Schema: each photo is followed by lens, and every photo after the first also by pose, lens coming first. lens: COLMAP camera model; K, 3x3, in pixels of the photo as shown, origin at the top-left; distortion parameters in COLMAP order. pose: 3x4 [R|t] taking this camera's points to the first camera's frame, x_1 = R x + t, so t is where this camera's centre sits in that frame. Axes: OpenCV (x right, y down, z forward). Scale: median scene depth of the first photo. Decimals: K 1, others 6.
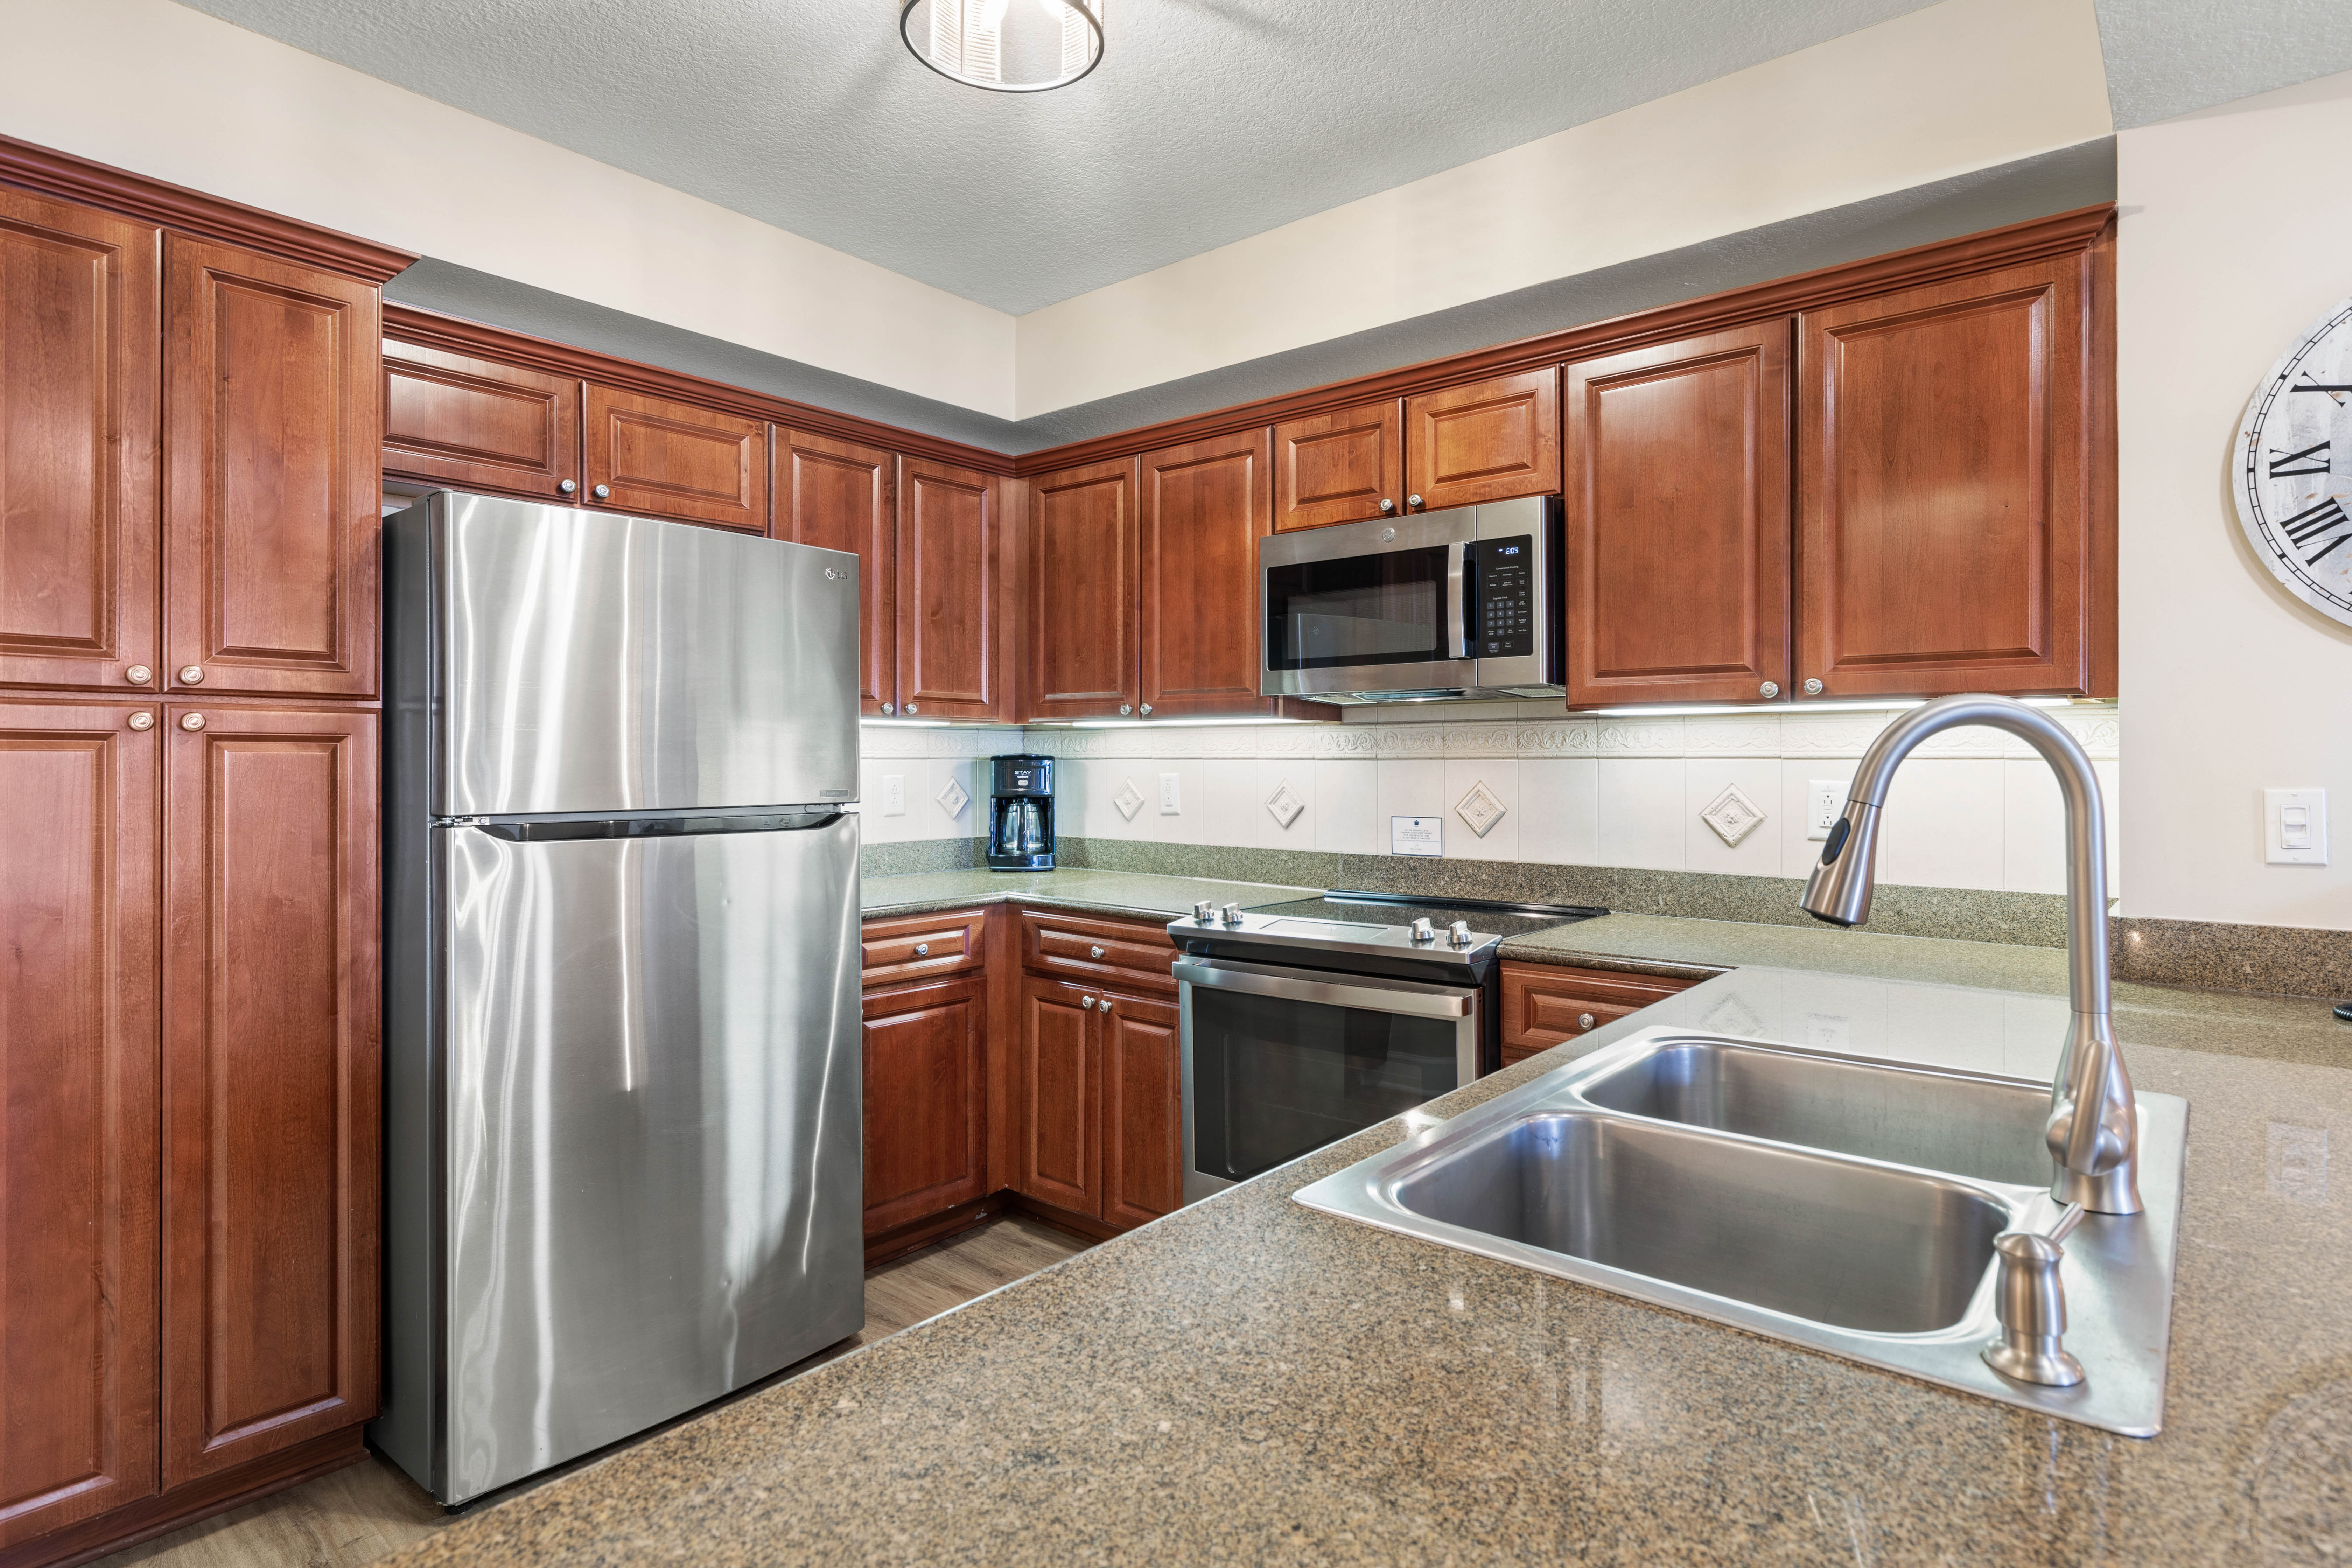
lens RADIAL K [[1224.7, 0, 1178.7], [0, 1224.7, 753.6], [0, 0, 1]] dist [-0.003314, -0.000221]
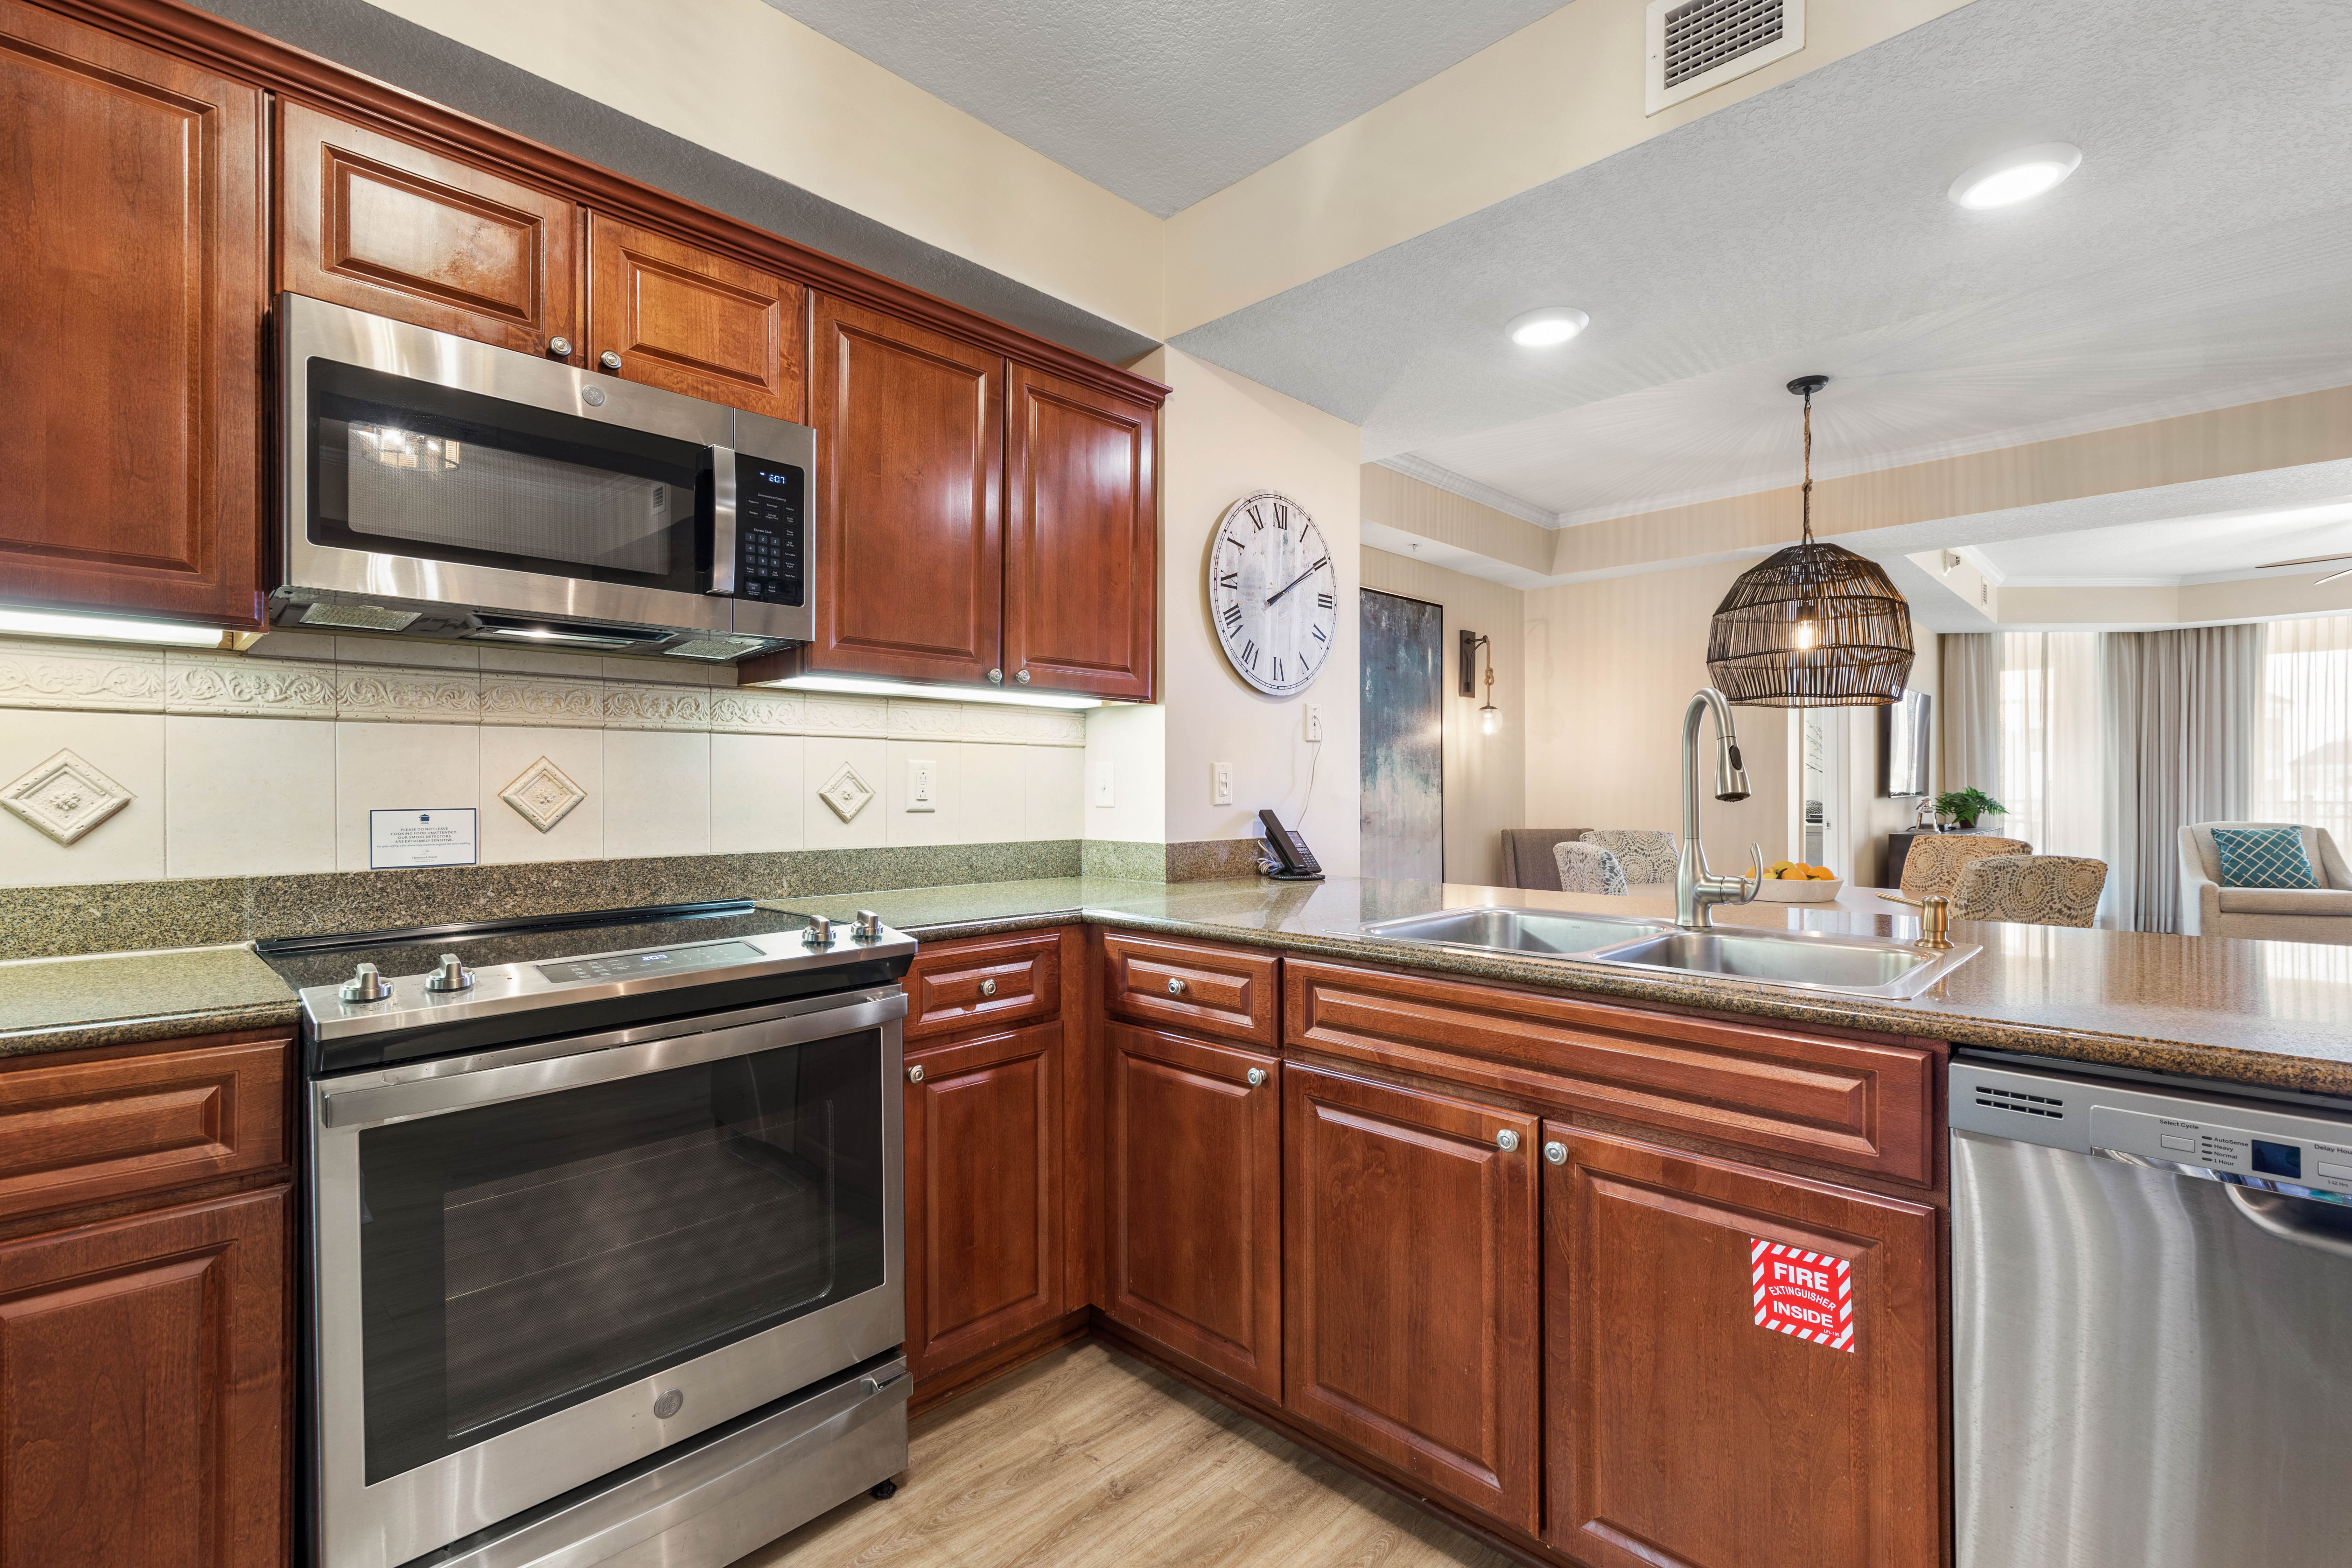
lens RADIAL K [[1049.4, 0, 1205.8], [0, 1049.4, 786.6], [0, 0, 1]] dist [0.003801, -0.000047]
pose [[0.053228, 0.002296, 0.998580, -0.425081], [-0.004182, 0.999989, -0.002077, 0.046118], [-0.998574, -0.004066, 0.053237, 0.644414]]
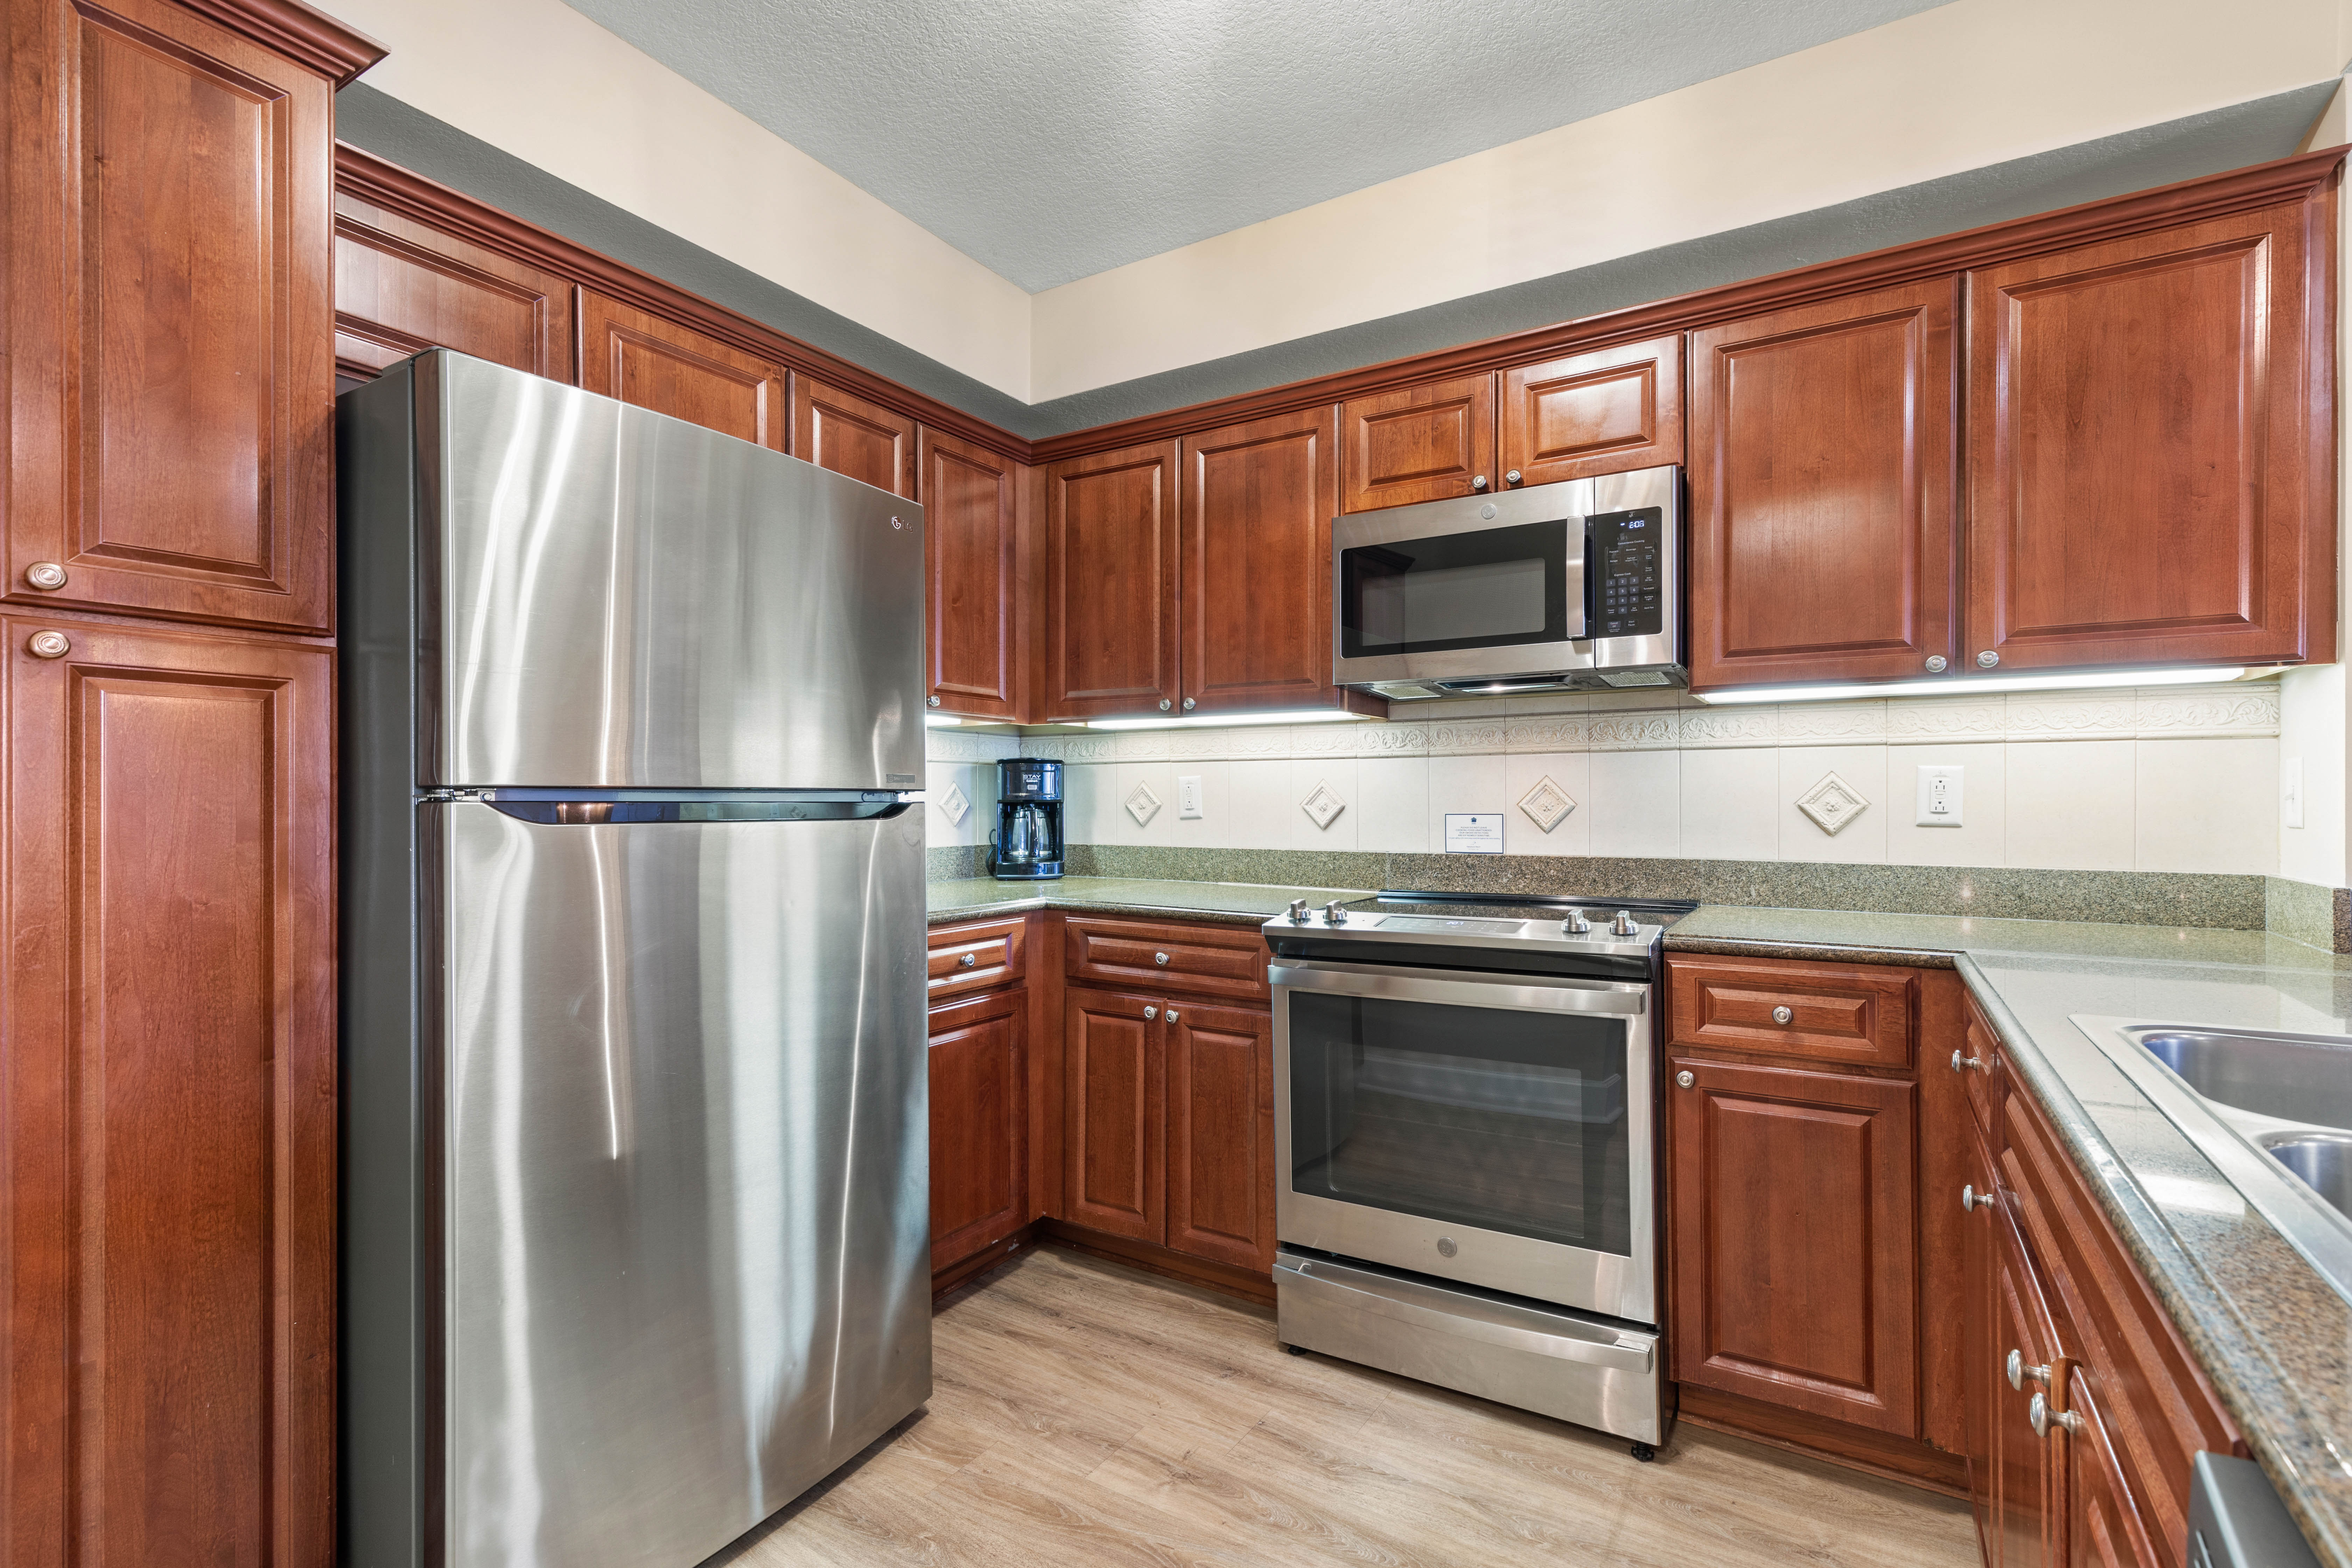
lens RADIAL K [[1067.5, 0, 1187.4], [0, 1067.5, 797.3], [0, 0, 1]] dist [0.001375, 0.000145]
pose [[0.988291, -0.000462, 0.152580, -0.194102], [0.000155, 0.999998, 0.002023, 0.043517], [-0.152581, -0.001976, 0.988289, 0.224635]]
